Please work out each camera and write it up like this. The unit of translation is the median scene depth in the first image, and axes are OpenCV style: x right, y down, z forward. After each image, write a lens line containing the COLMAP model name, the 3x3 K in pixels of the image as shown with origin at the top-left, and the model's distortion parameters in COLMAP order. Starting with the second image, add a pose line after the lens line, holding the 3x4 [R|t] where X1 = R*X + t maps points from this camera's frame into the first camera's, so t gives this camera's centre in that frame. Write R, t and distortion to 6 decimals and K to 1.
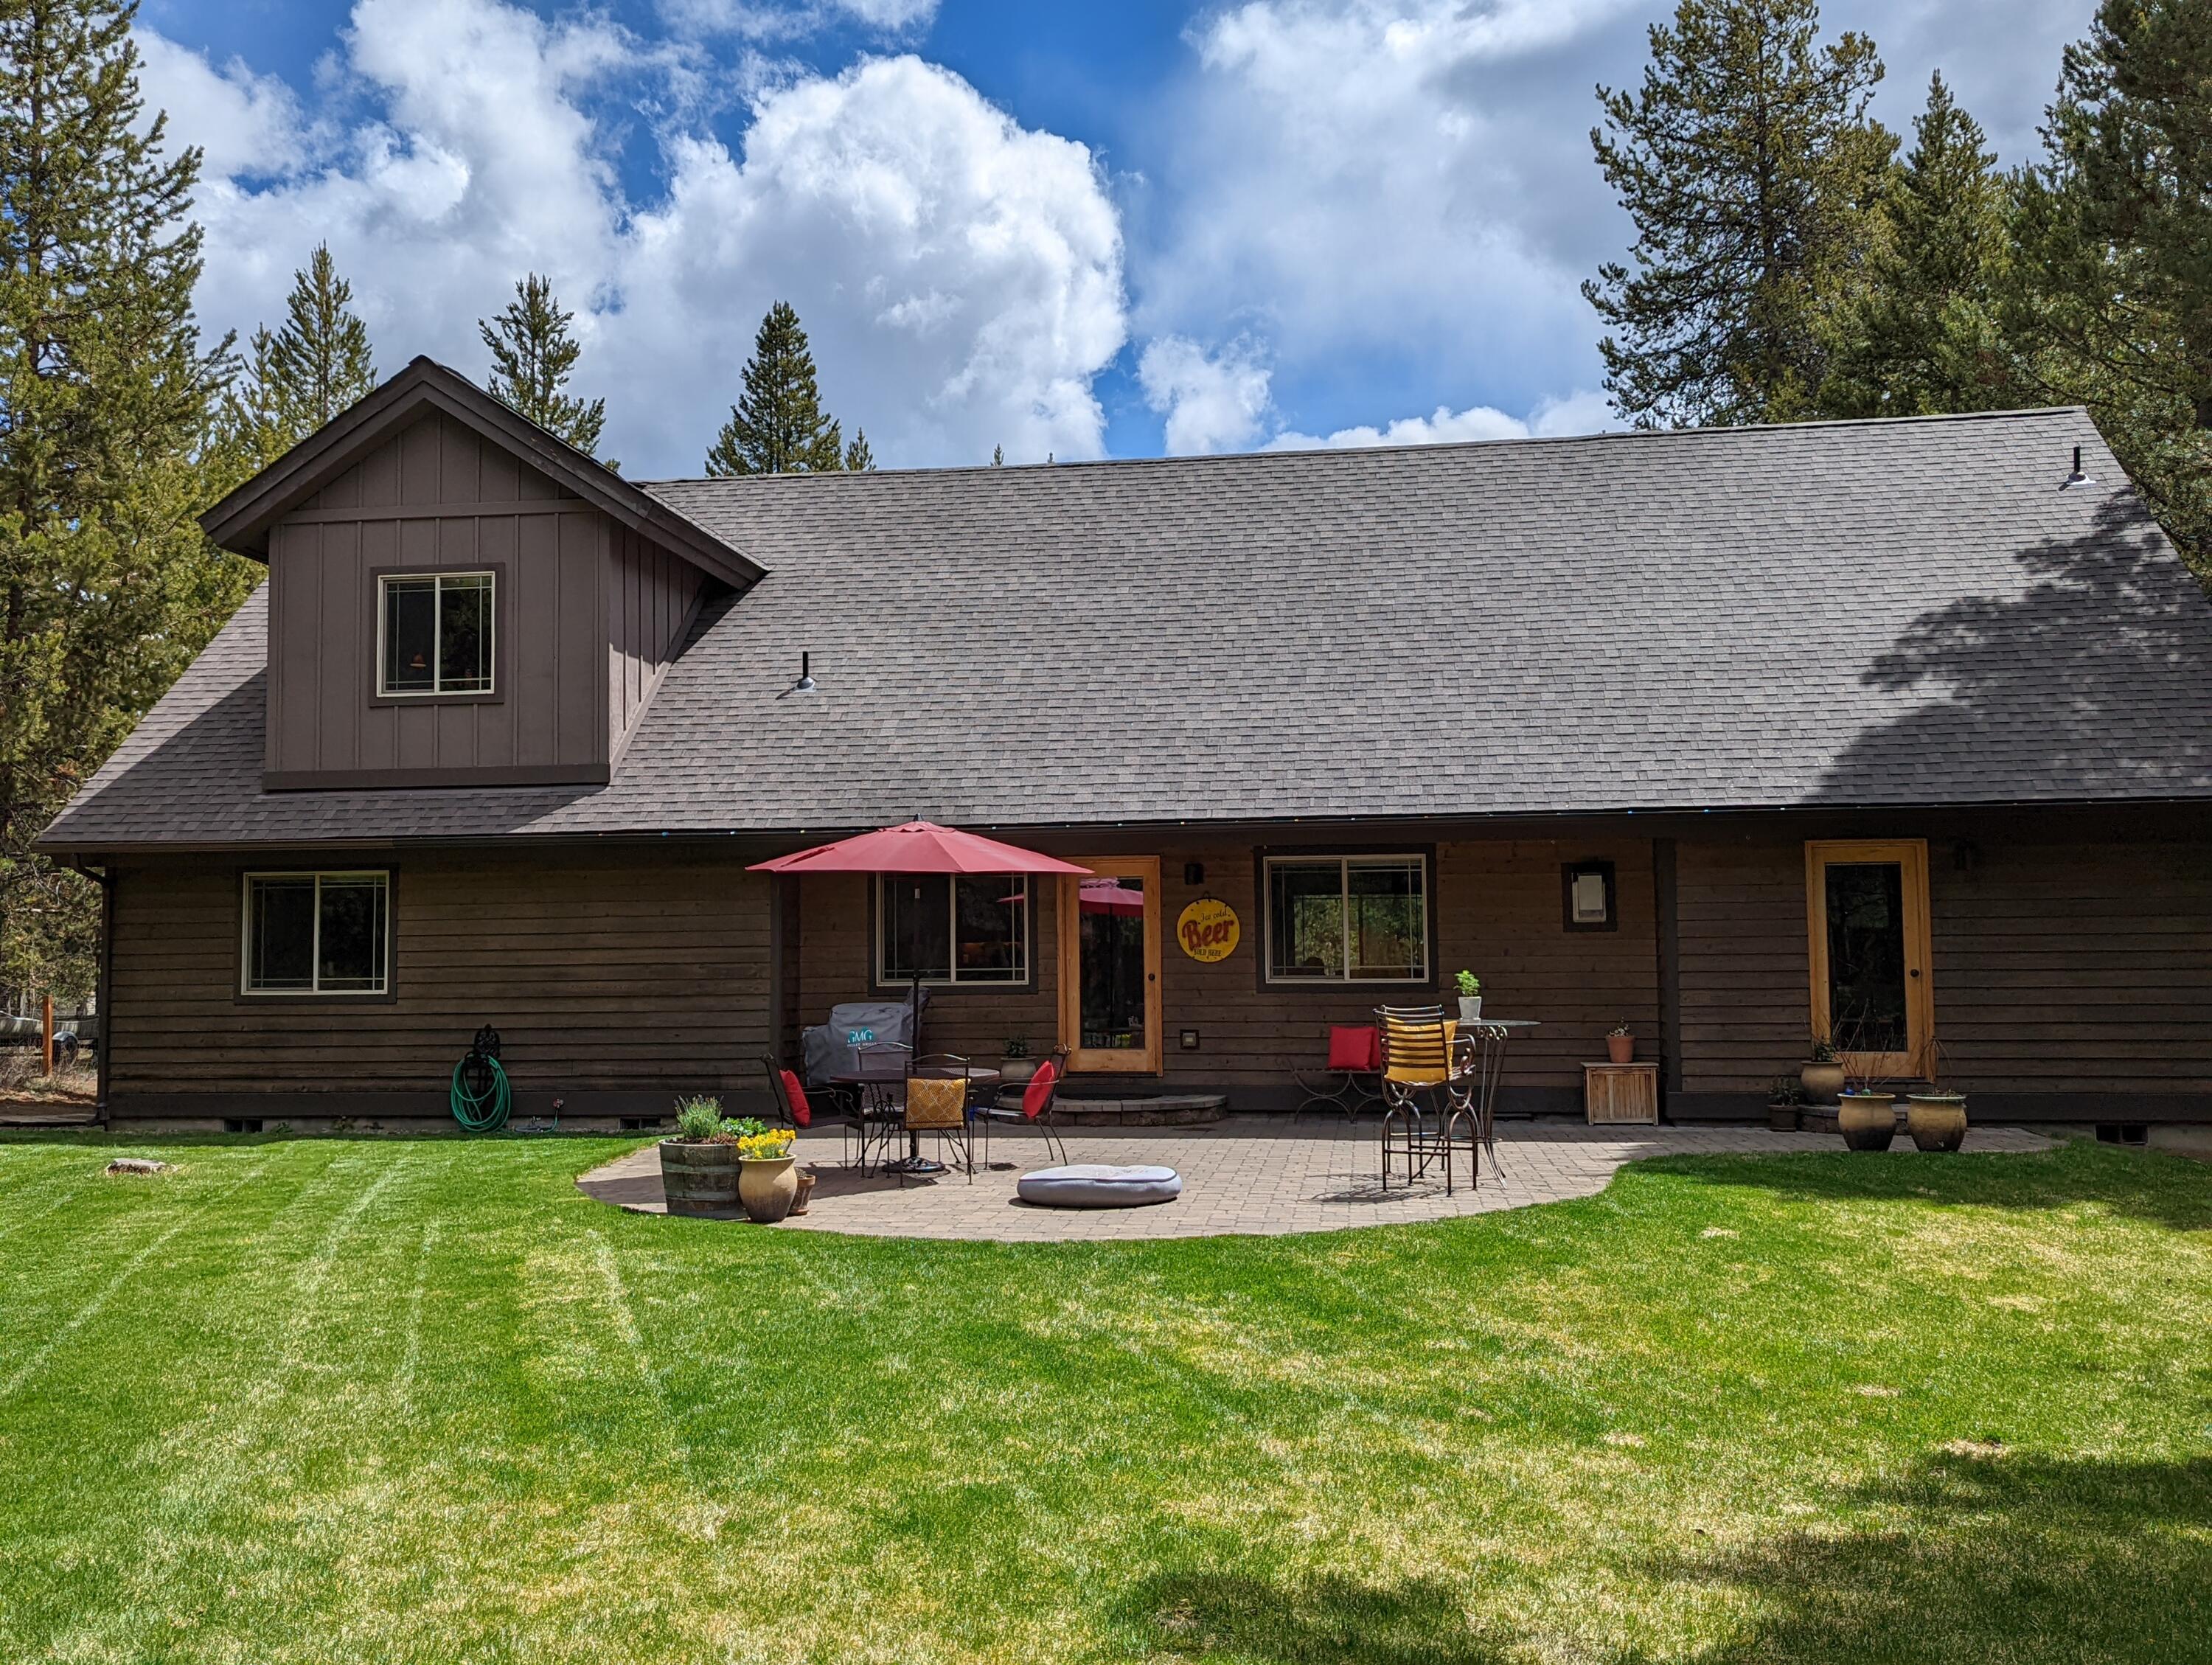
lens RADIAL K [[2039.1, 0, 1089.5], [0, 2039.1, 811.1], [0, 0, 1]] dist [0.054291, 0.000000]
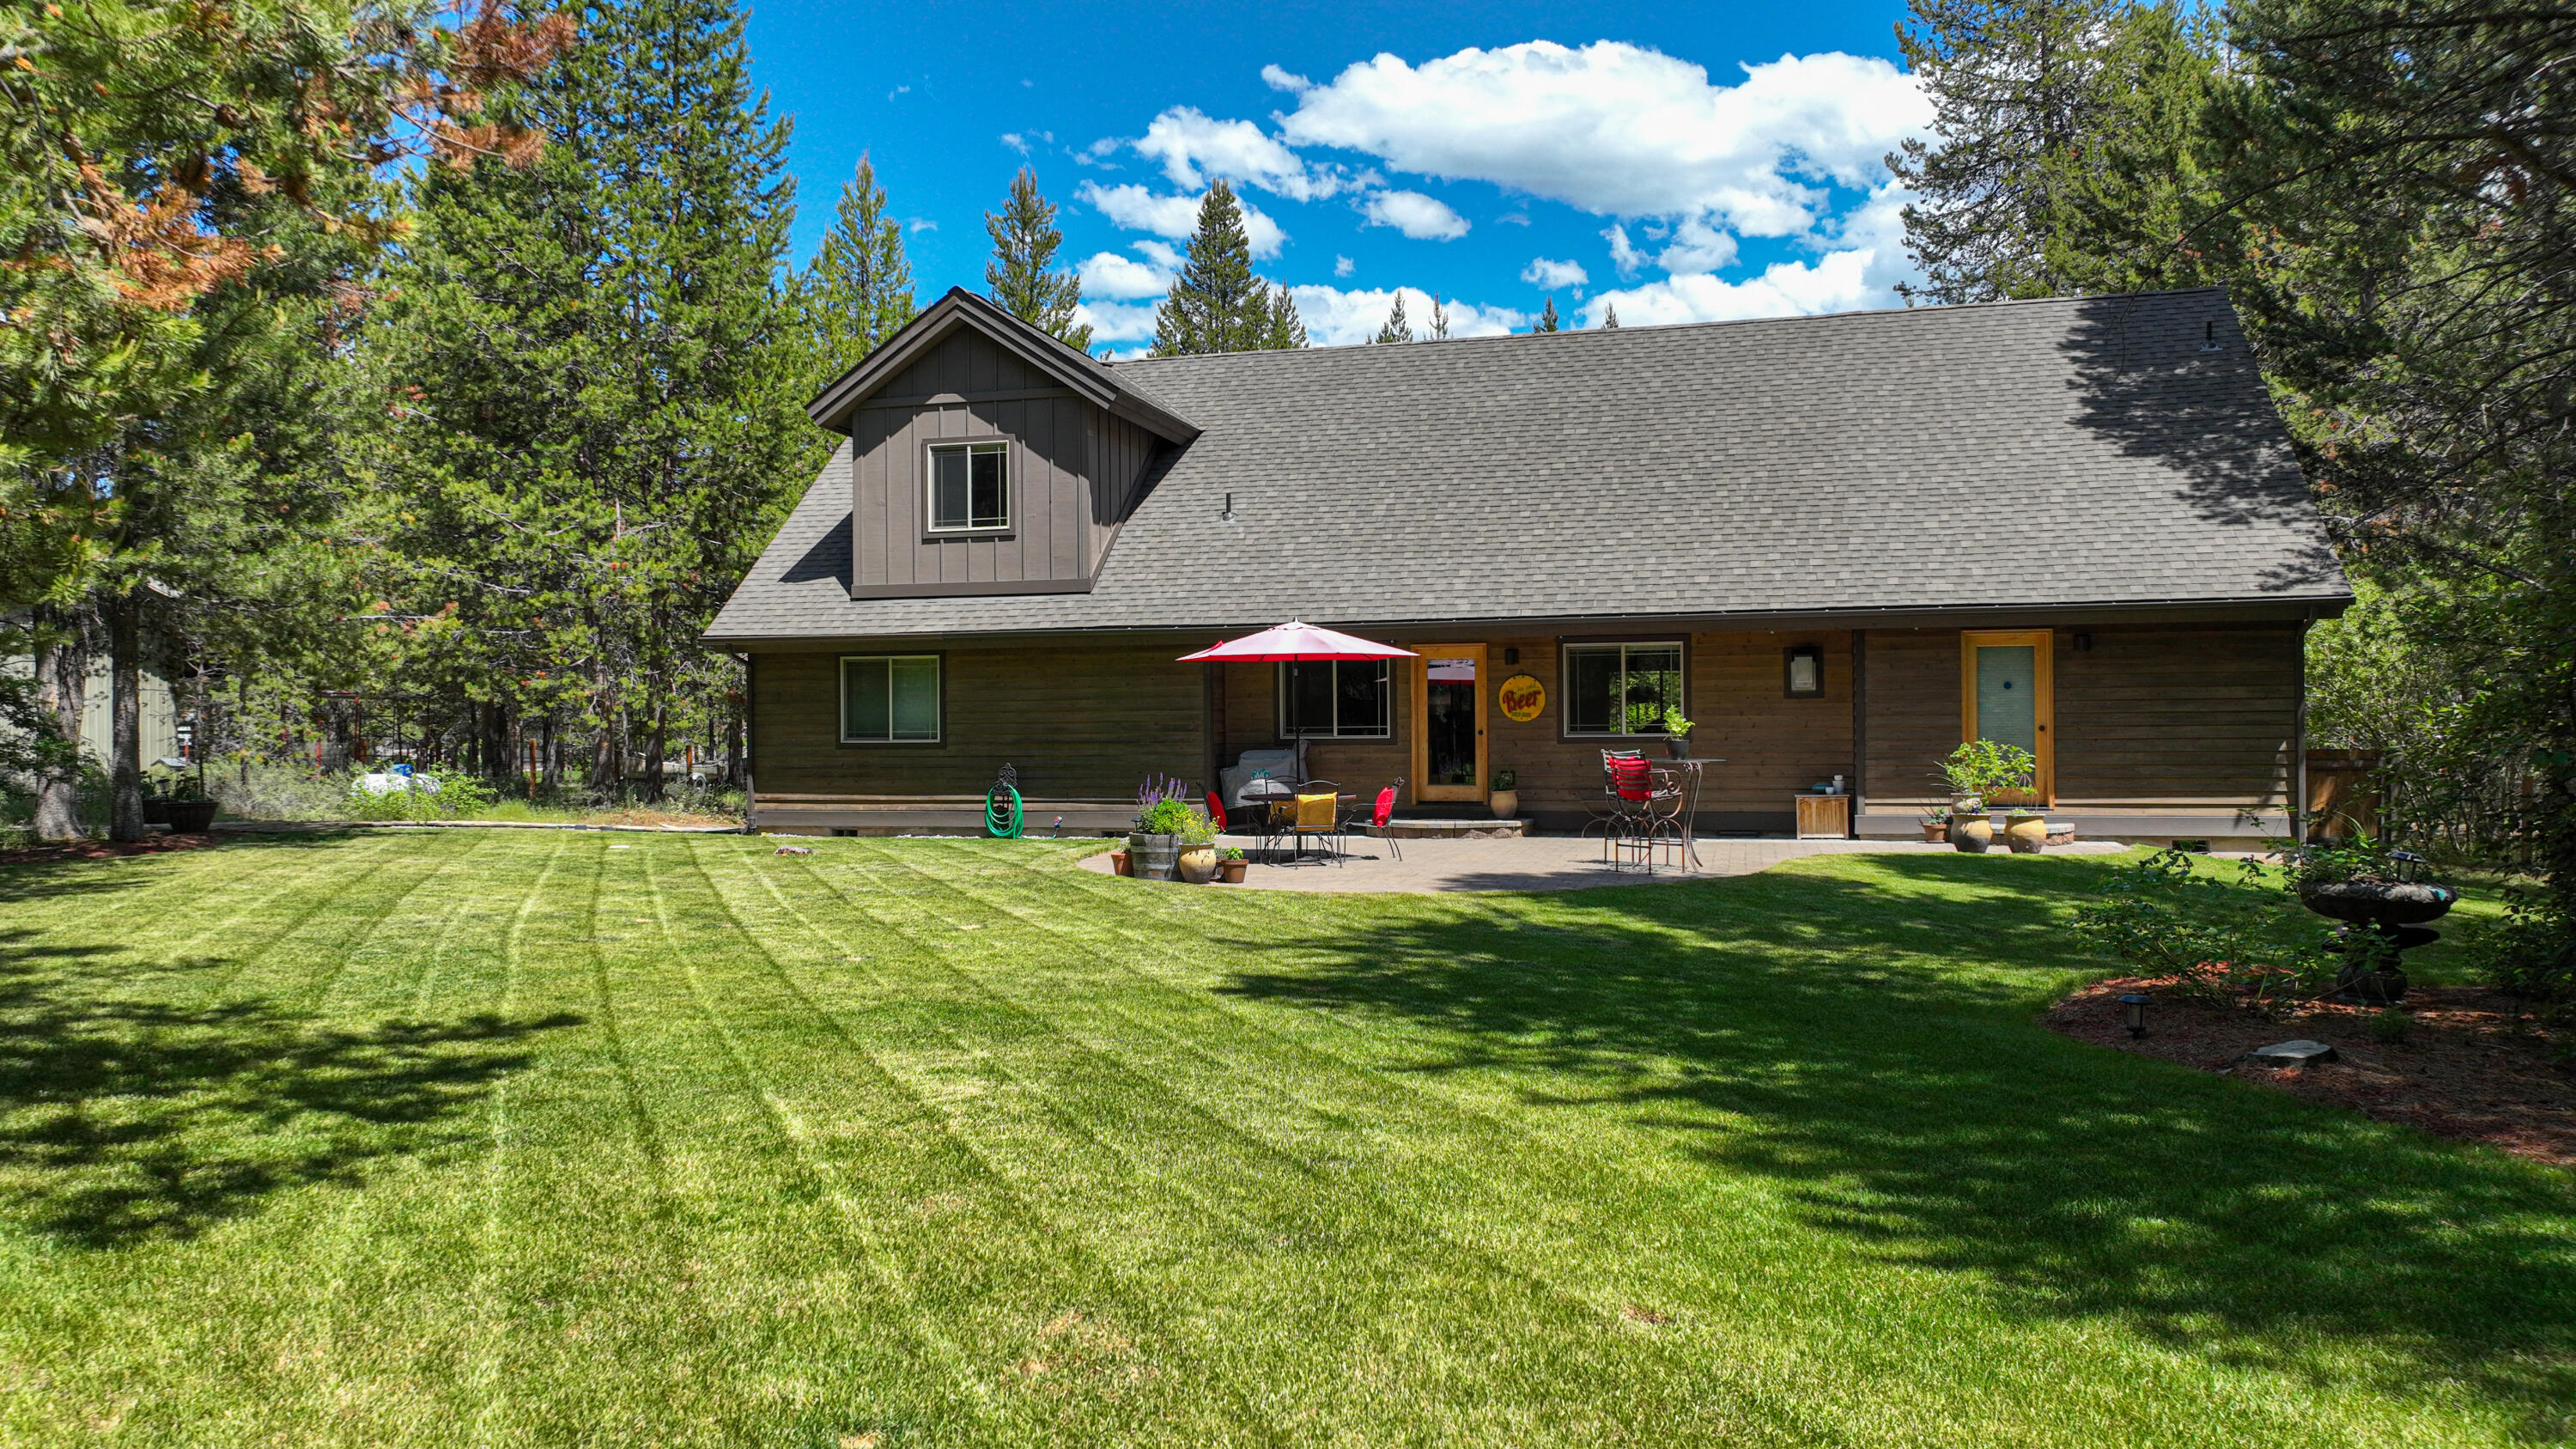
lens RADIAL K [[1808.0, 0, 1302.9], [0, 1808.0, 716.8], [0, 0, 1]] dist [-0.014888, 0.021223]
pose [[0.993999, 0.000956, -0.109389, 0.045064], [0.006156, 0.997888, 0.064663, -0.007912], [0.109219, -0.064949, 0.991894, -0.215500]]
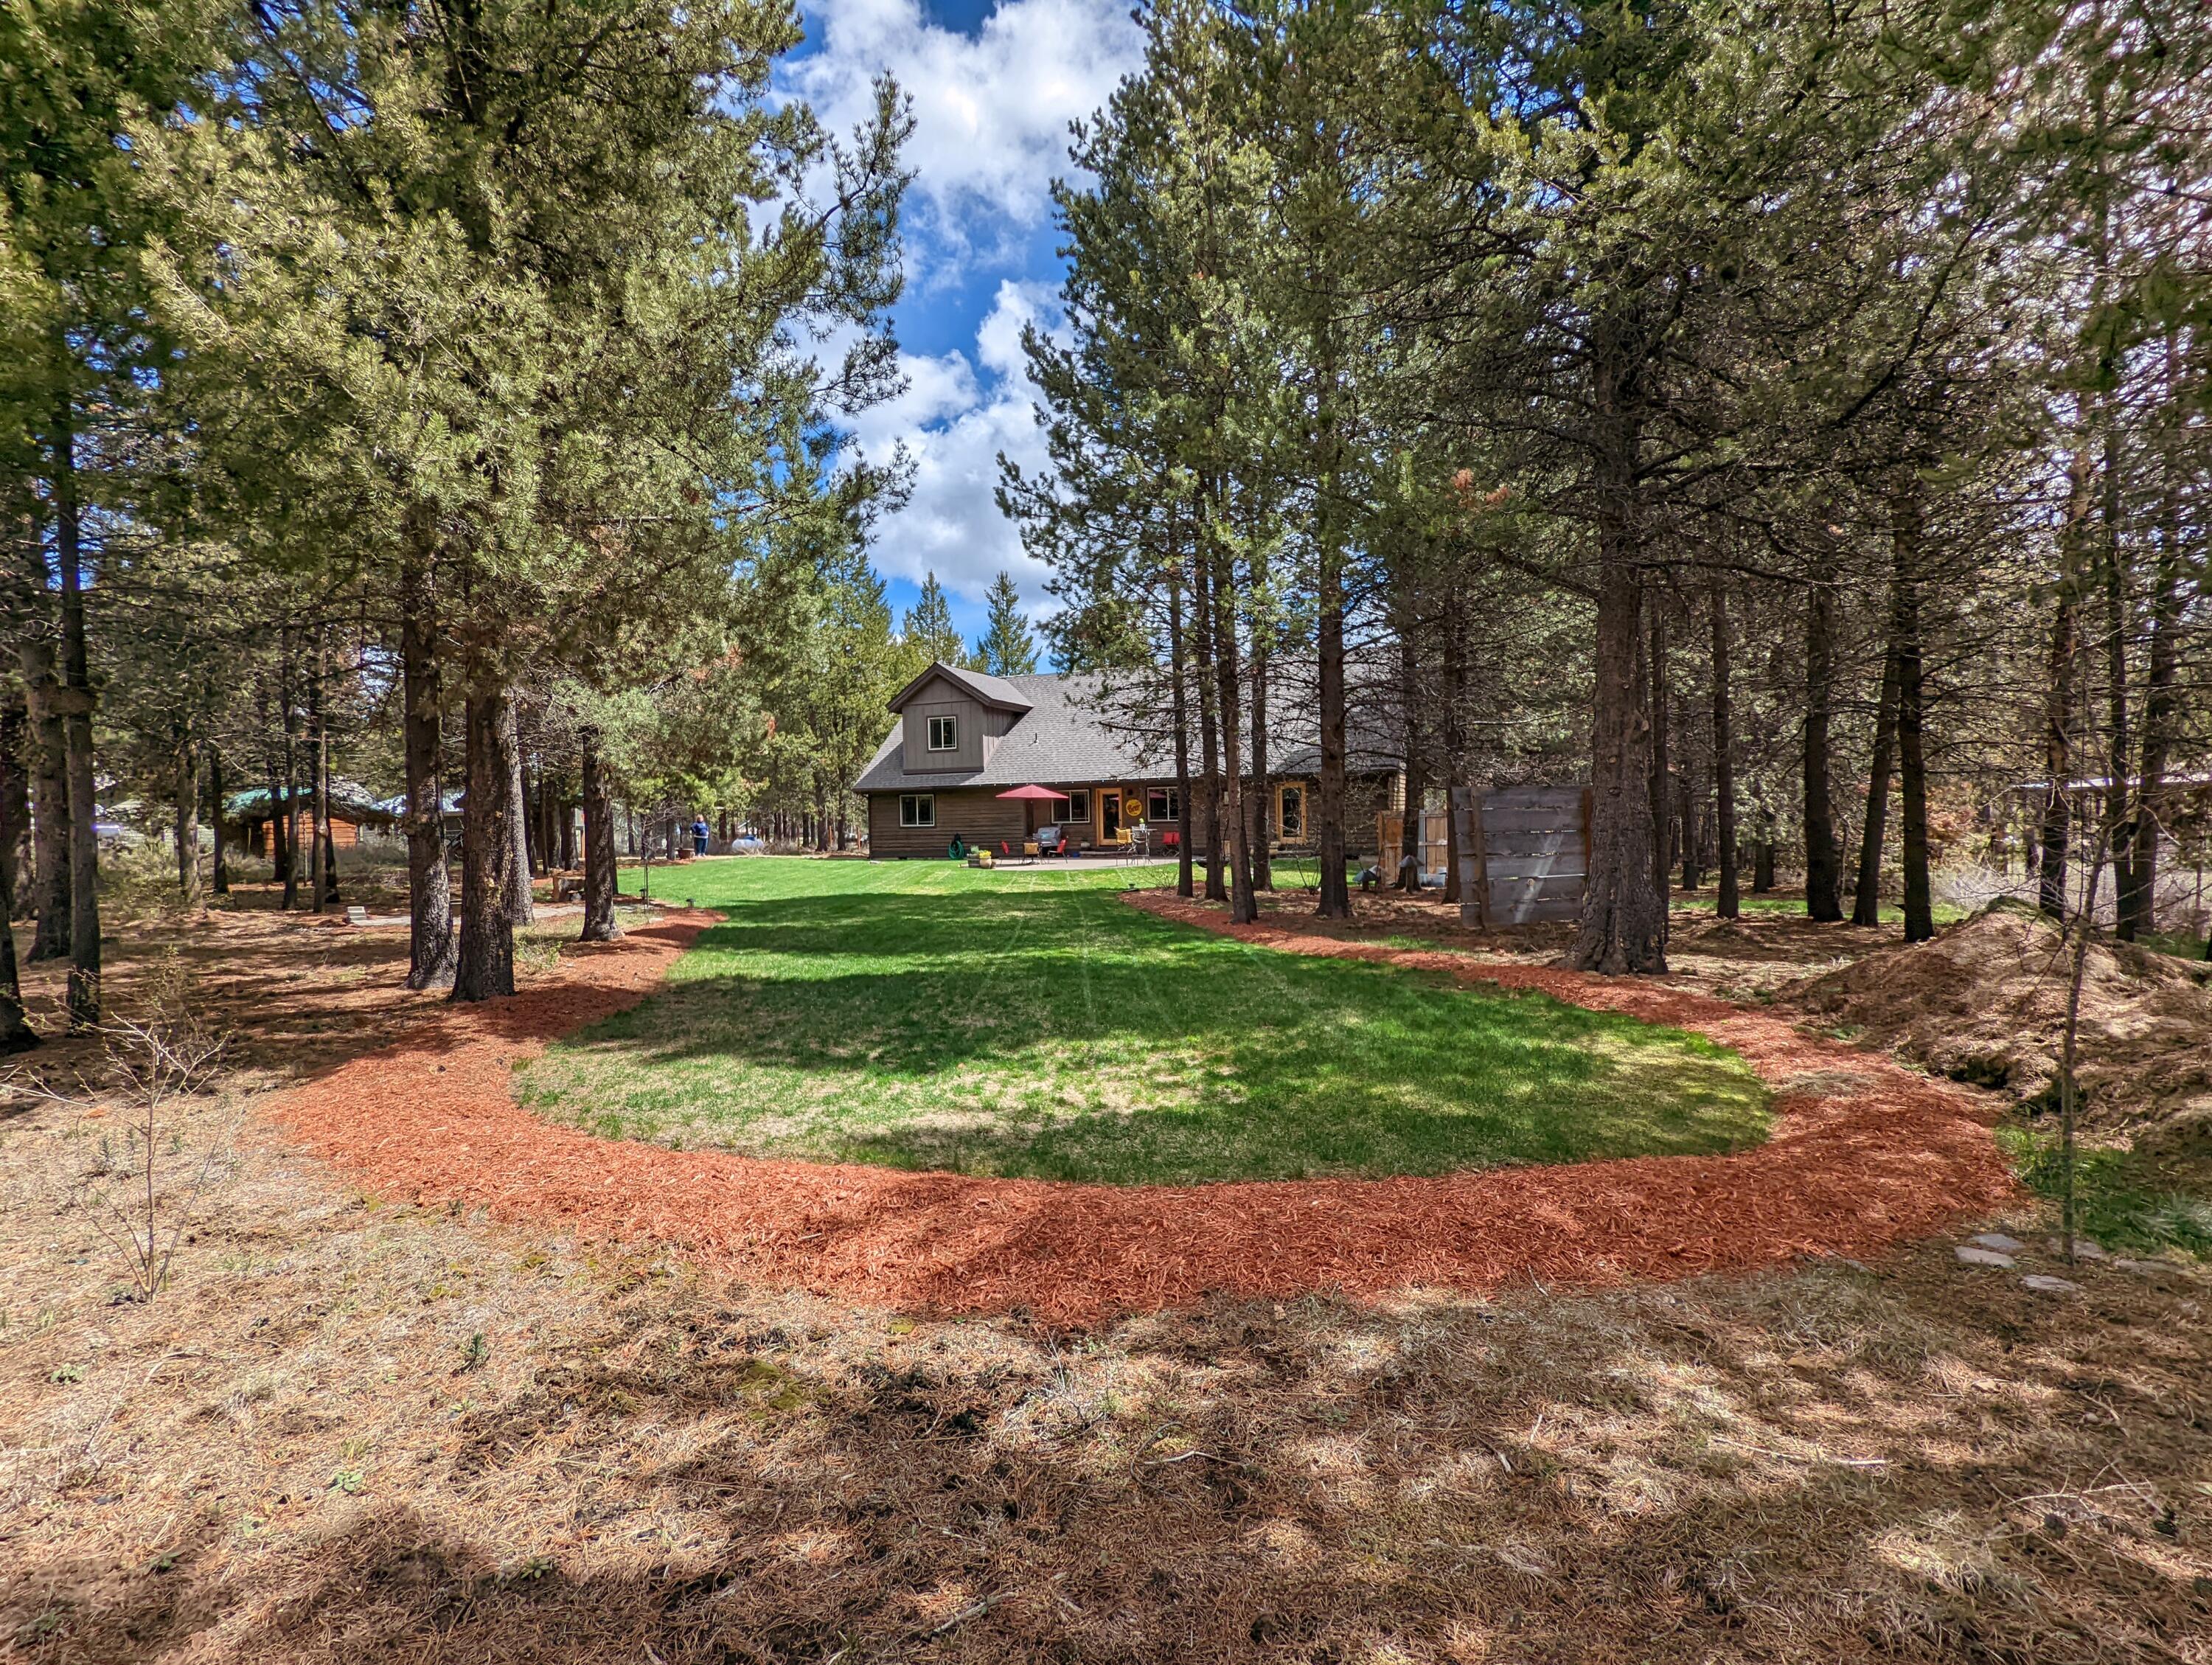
lens RADIAL K [[1034.5, 0, 1115.8], [0, 1034.5, 828.2], [0, 0, 1]] dist [0.019764, 0.001330]
pose [[0.974837, -0.009932, -0.222697, 0.456352], [0.030185, 0.995687, 0.087725, -0.073213], [0.220865, -0.092240, 0.970933, -0.882290]]
